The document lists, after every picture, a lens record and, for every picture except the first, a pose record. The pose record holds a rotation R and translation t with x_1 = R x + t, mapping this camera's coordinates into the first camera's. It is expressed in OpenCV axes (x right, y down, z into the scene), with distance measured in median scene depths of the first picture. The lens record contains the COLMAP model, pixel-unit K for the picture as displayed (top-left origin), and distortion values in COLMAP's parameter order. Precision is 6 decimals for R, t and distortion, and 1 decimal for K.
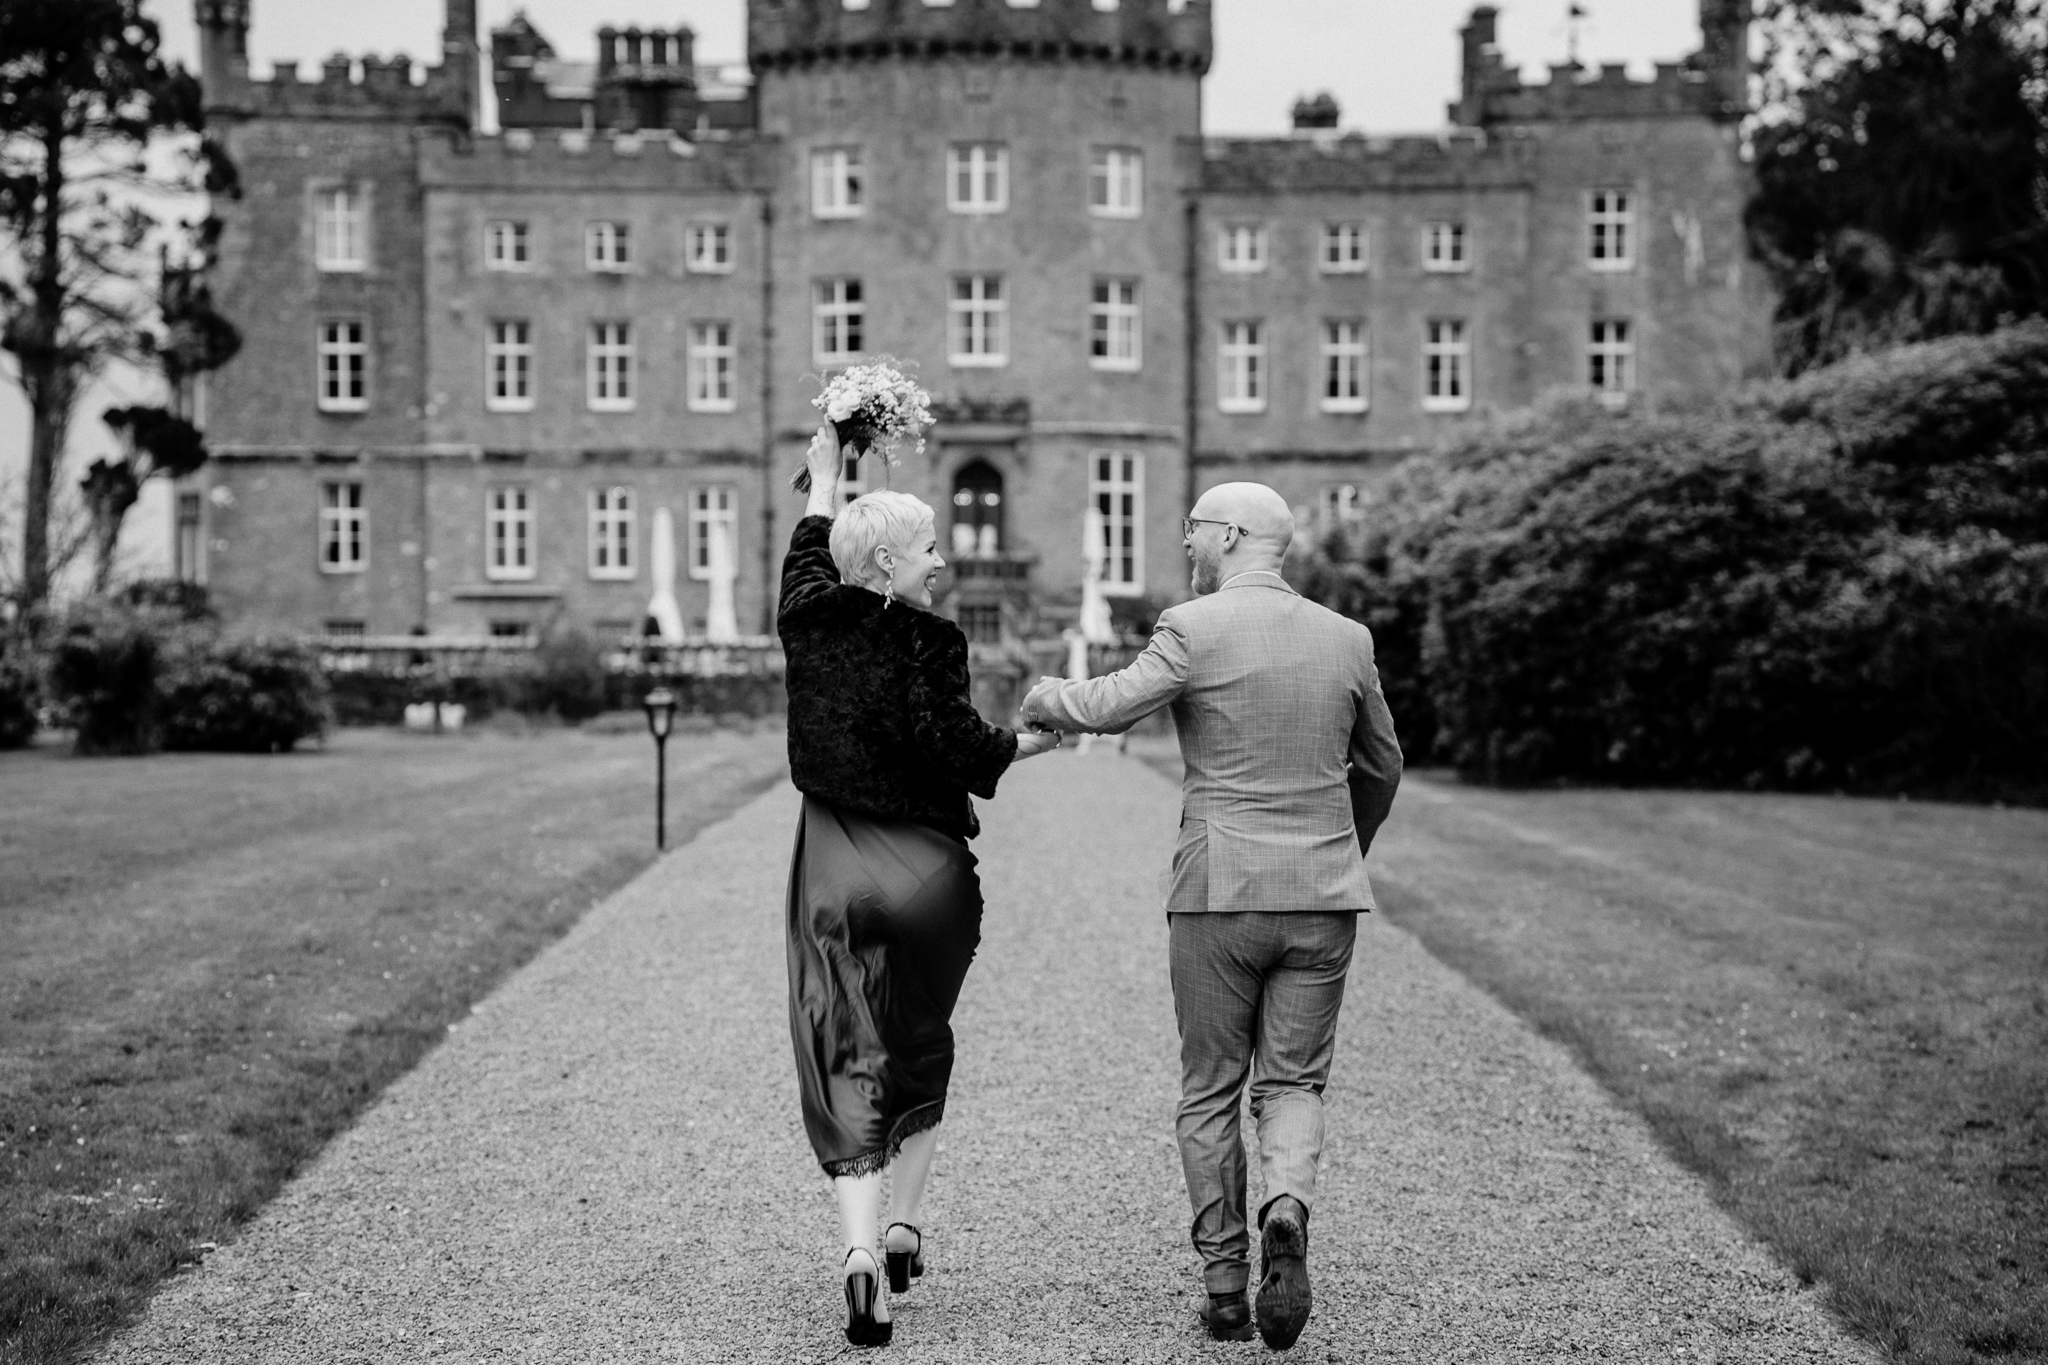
lens RADIAL K [[3907.8, 0, 1005.5], [0, 3907.8, 677.5], [0, 0, 1]] dist [0.493421, 0.000000]
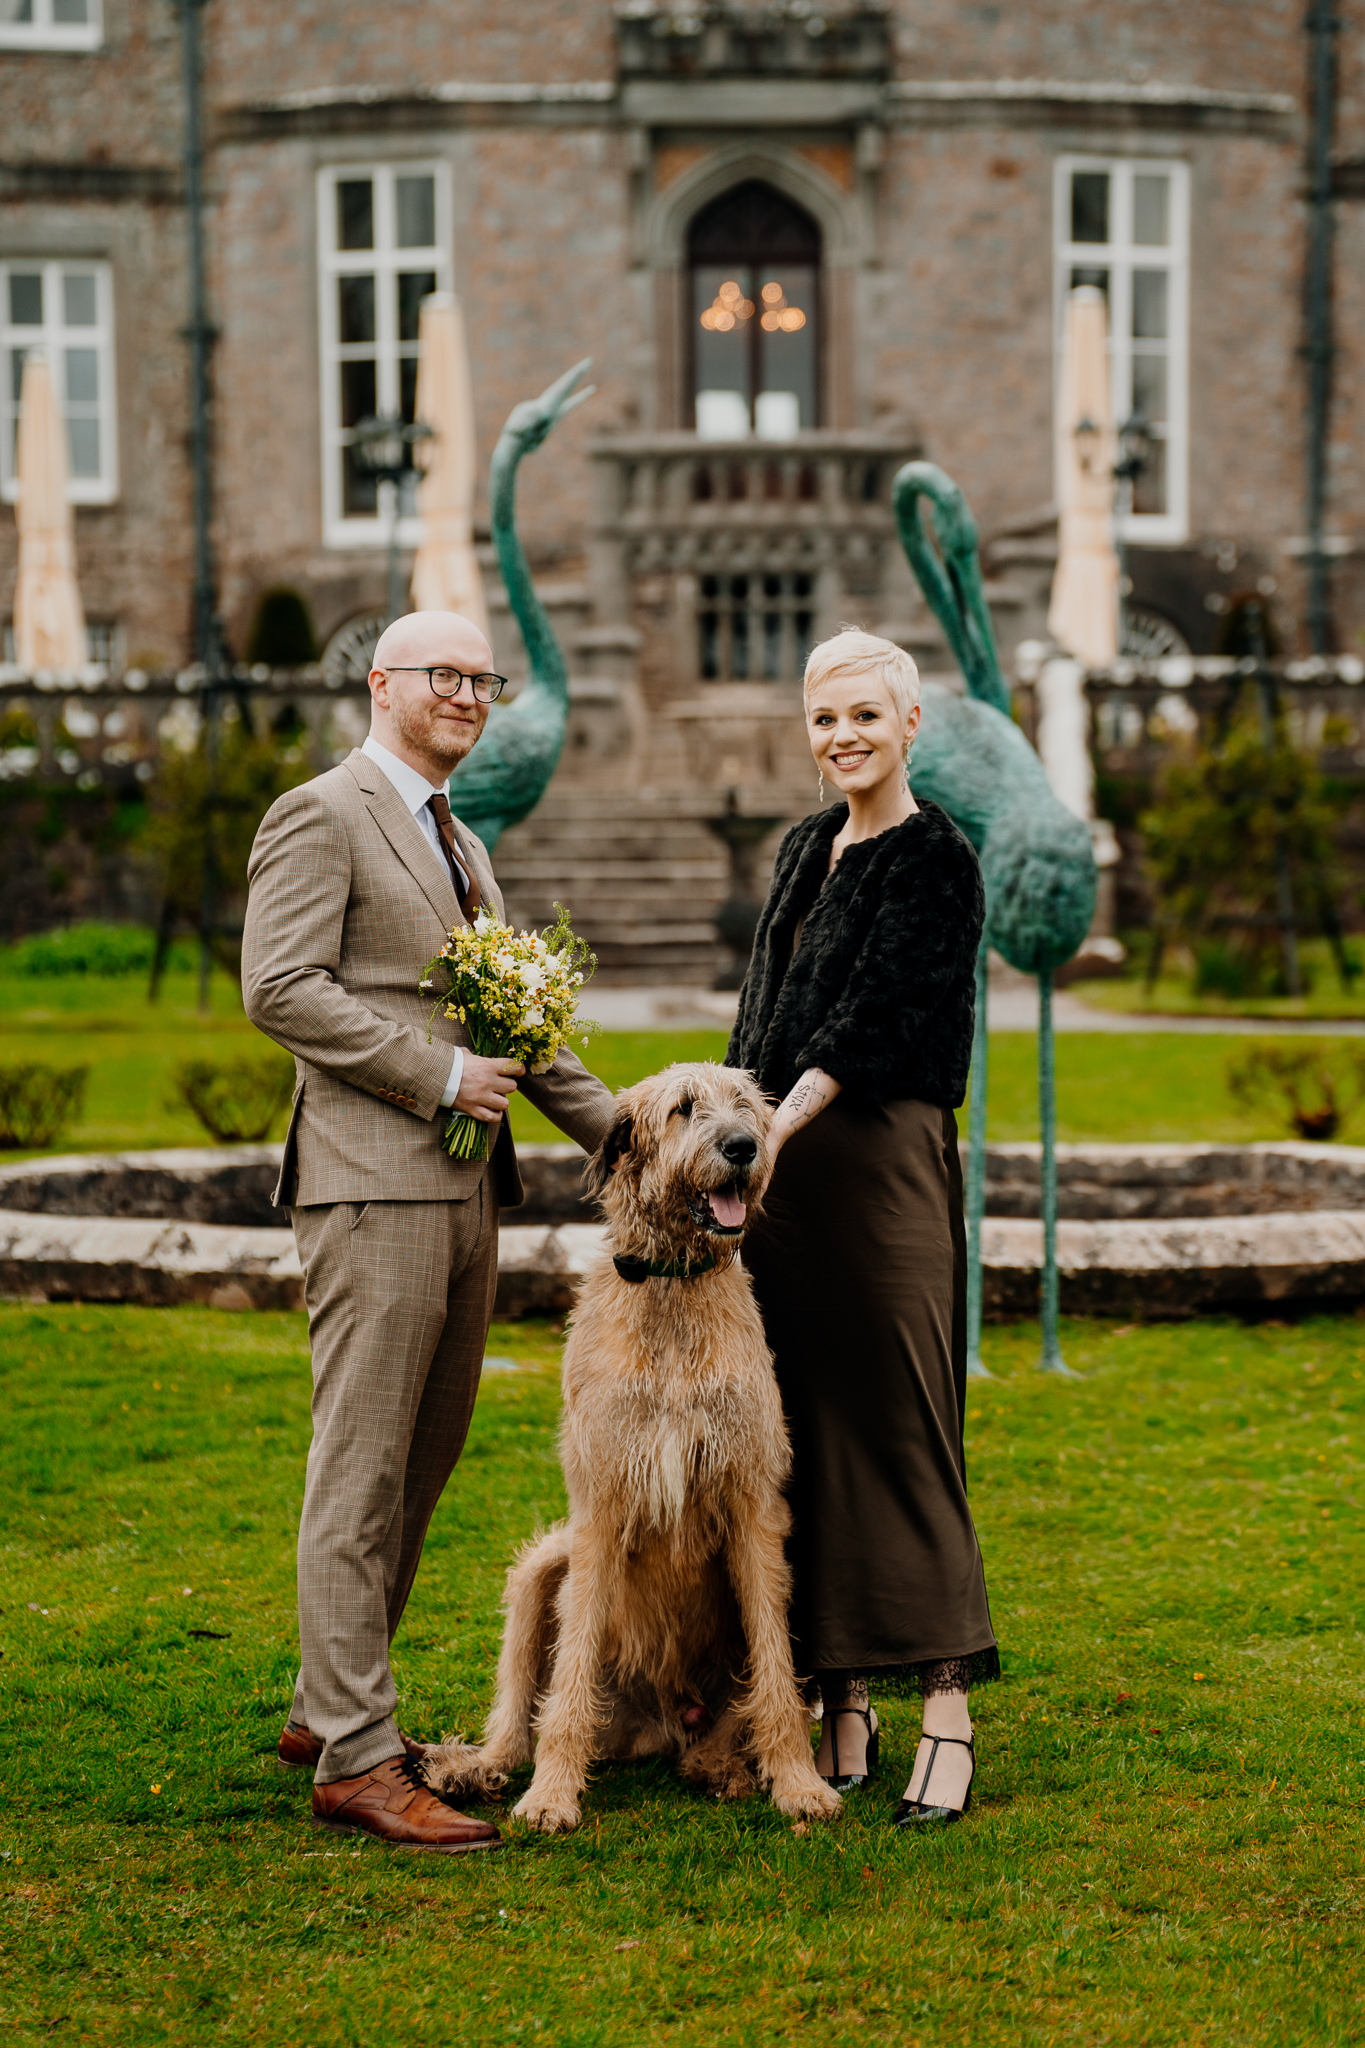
lens RADIAL K [[5599.8, 0, 717.7], [0, 5599.8, 944.2], [0, 0, 1]] dist [0.747917, 0.000000]
pose [[0.999903, -0.003455, -0.013463, -0.003271], [0.004027, 0.999079, 0.042713, -0.005927], [0.013303, -0.042763, 0.998997, 0.450956]]
